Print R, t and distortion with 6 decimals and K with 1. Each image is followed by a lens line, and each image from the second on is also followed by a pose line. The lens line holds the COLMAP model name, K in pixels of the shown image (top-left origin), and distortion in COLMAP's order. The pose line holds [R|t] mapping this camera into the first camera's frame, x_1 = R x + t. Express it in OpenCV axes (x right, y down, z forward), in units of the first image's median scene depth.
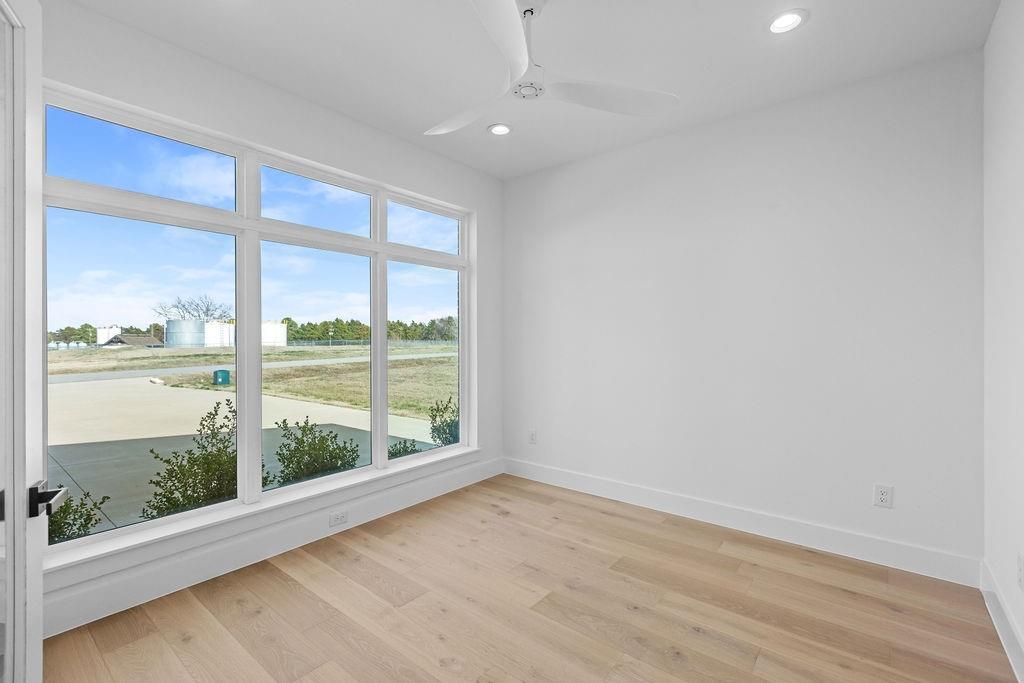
lens RADIAL K [[452.3, 0, 512.0], [0, 452.3, 342.7], [0, 0, 1]] dist [0.001228, -0.001685]
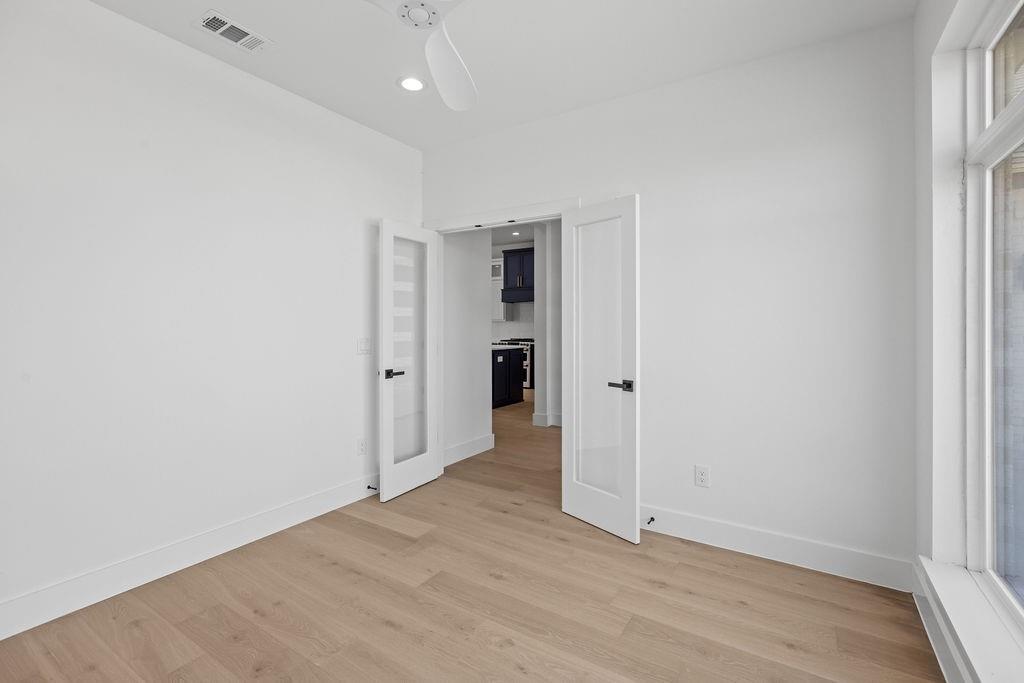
lens RADIAL K [[452.3, 0, 511.2], [0, 452.3, 339.9], [0, 0, 1]] dist [0.001228, -0.001685]
pose [[-0.995594, -0.000948, -0.093764, -0.056742], [-0.002379, 0.999883, 0.015142, 0.009061], [0.093738, 0.015298, -0.995479, 1.927726]]
